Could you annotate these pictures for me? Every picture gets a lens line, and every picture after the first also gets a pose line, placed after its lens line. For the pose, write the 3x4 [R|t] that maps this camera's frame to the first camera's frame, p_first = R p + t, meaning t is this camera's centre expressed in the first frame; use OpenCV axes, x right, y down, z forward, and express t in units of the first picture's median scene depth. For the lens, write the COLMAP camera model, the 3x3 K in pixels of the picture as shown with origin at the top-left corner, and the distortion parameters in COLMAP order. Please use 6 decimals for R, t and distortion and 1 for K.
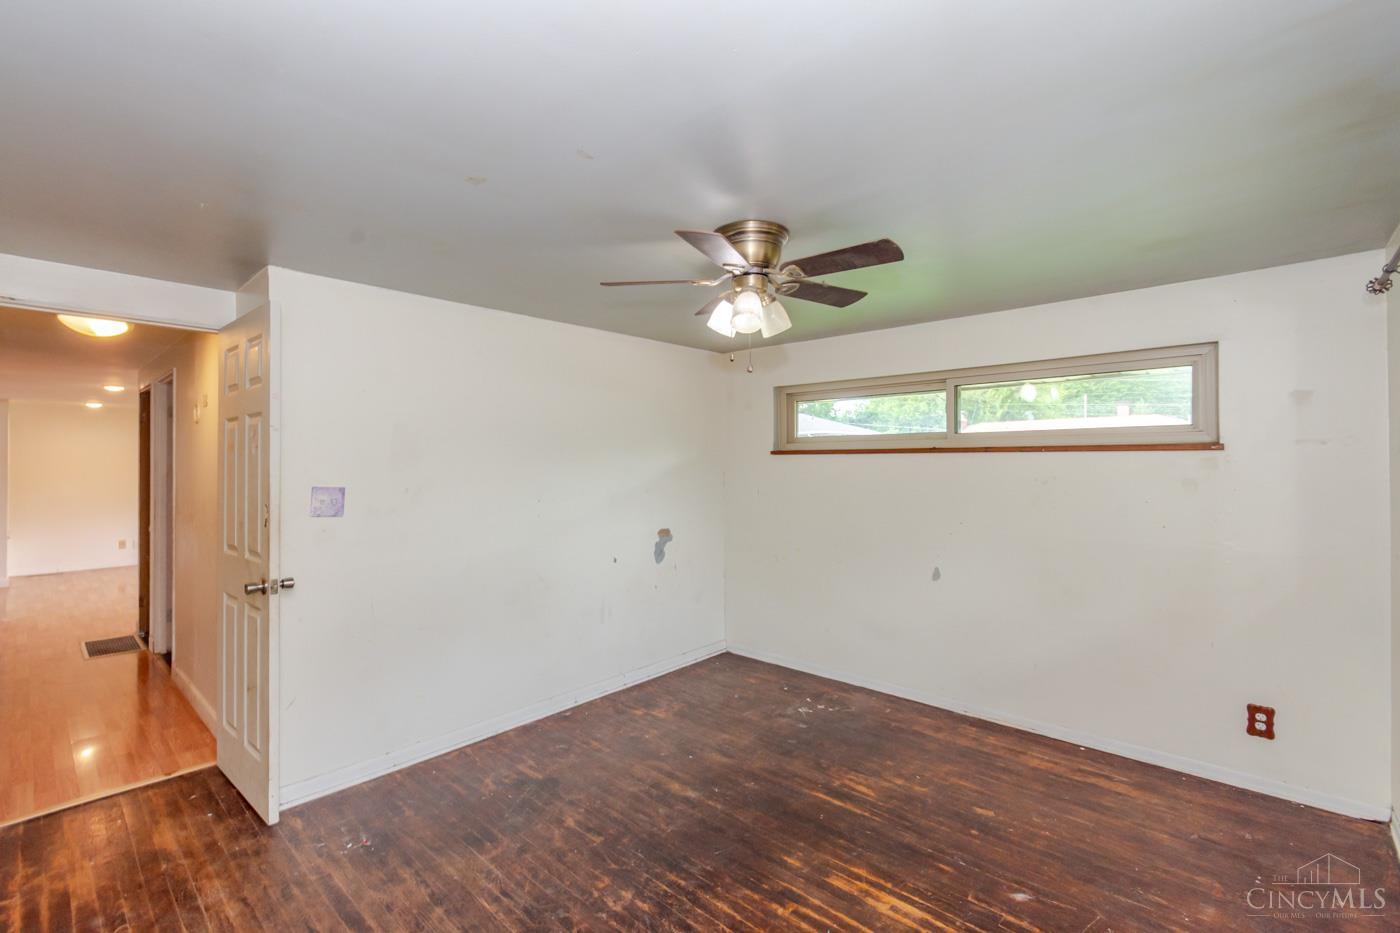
lens RADIAL K [[619.6, 0, 679.3], [0, 619.6, 467.8], [0, 0, 1]] dist [0.001609, -0.000739]
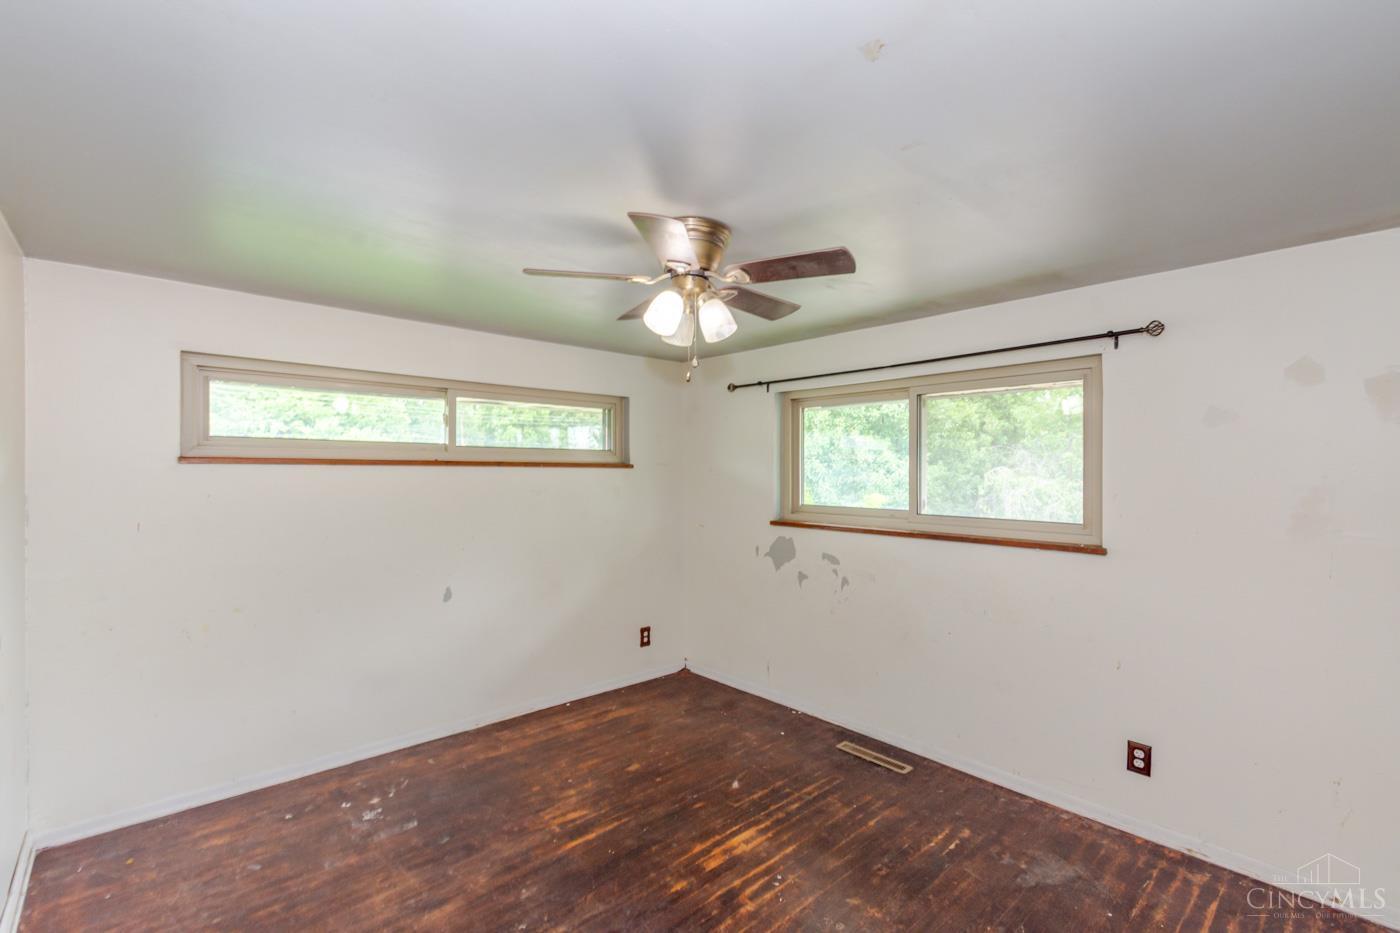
lens RADIAL K [[608.1, 0, 696.9], [0, 608.1, 479.6], [0, 0, 1]] dist [0.002706, 0.000156]
pose [[0.090164, -0.008113, 0.995894, -0.592129], [0.004175, 0.999961, 0.007768, -0.010498], [-0.995918, 0.003458, 0.090195, 0.682413]]
